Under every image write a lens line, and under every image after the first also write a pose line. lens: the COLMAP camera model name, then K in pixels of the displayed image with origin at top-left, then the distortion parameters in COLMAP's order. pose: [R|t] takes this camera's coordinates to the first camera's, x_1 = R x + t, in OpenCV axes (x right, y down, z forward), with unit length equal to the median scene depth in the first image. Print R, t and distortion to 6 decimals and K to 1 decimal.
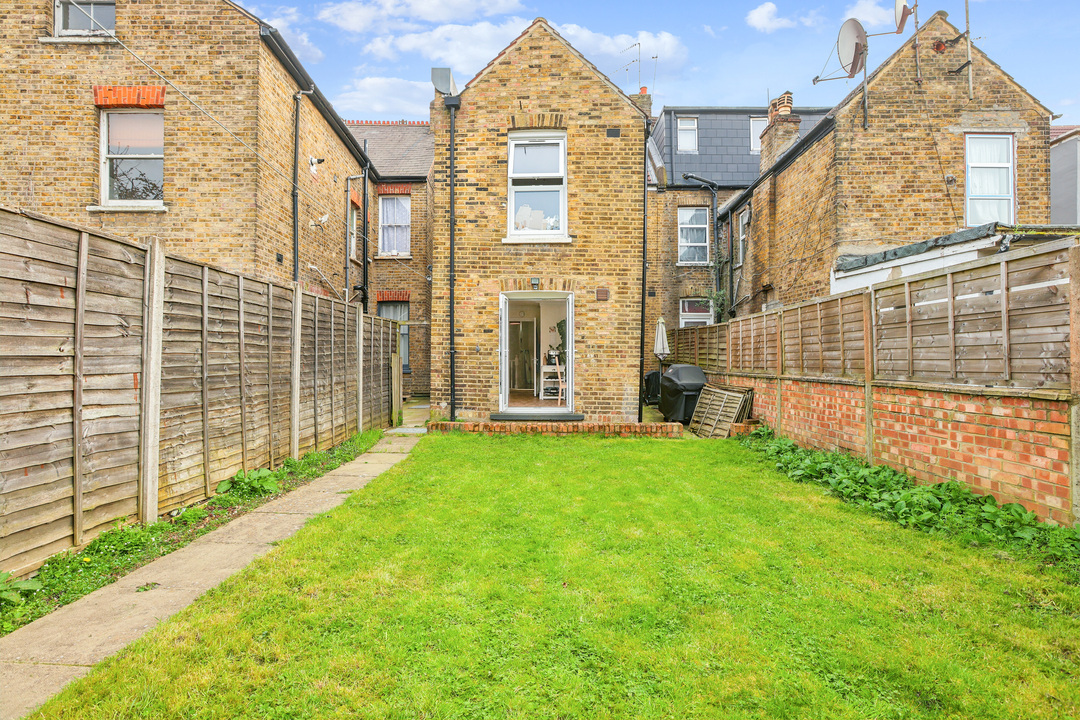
lens RADIAL K [[484.1, 0, 535.9], [0, 484.1, 353.0], [0, 0, 1]] dist [-0.035101, 0.000770]
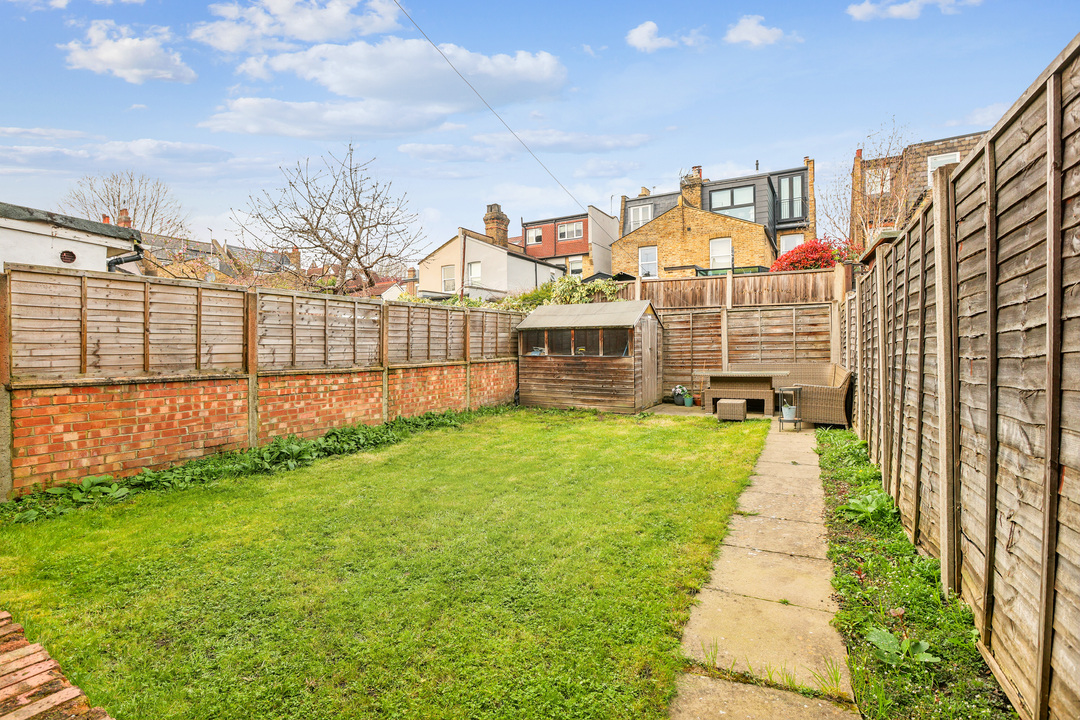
lens RADIAL K [[484.1, 0, 535.9], [0, 484.1, 353.0], [0, 0, 1]] dist [-0.035101, 0.000770]
pose [[-0.884749, 0.003963, 0.466051, -0.498153], [-0.000221, 0.999960, -0.008922, 0.027077], [-0.466067, -0.007997, -0.884713, 2.067065]]
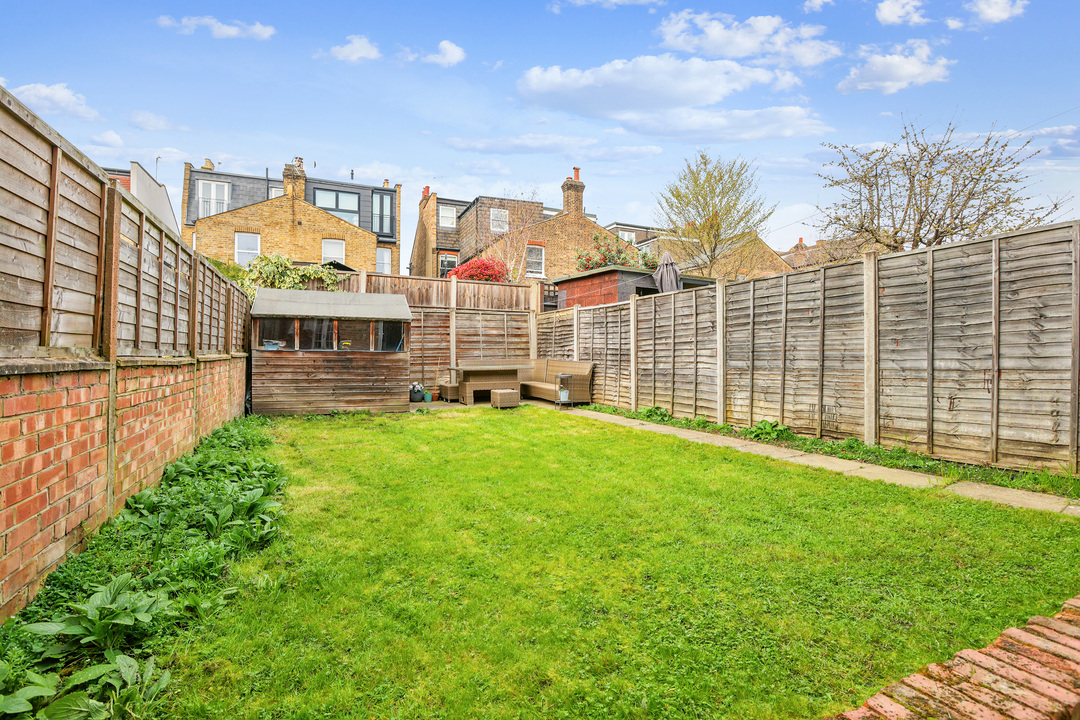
lens RADIAL K [[484.1, 0, 535.9], [0, 484.1, 353.0], [0, 0, 1]] dist [-0.035101, 0.000770]
pose [[-0.903275, -0.001939, -0.429058, 0.611917], [0.007454, 0.999768, -0.020210, 0.079699], [0.428998, -0.021454, -0.903051, 2.063349]]
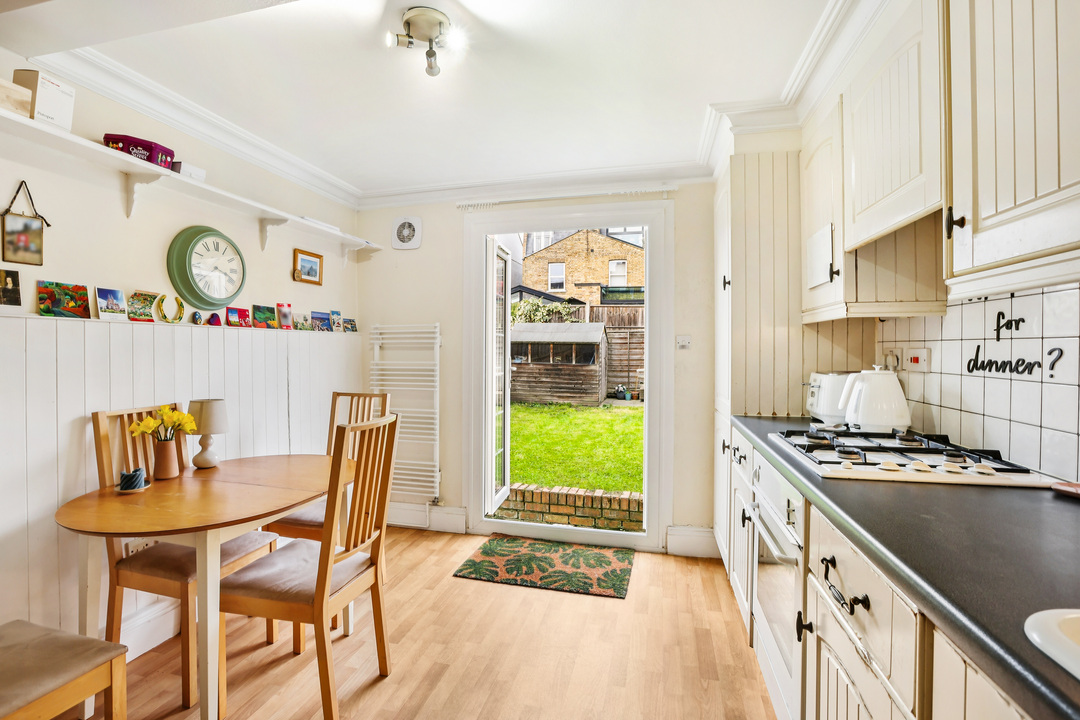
lens RADIAL K [[484.1, 0, 535.9], [0, 484.1, 353.0], [0, 0, 1]] dist [-0.035101, 0.000770]
pose [[-0.975185, -0.006732, 0.221288, -0.133038], [-0.008068, 0.999954, -0.005137, -0.034254], [-0.221243, -0.006795, -0.975195, 3.038500]]
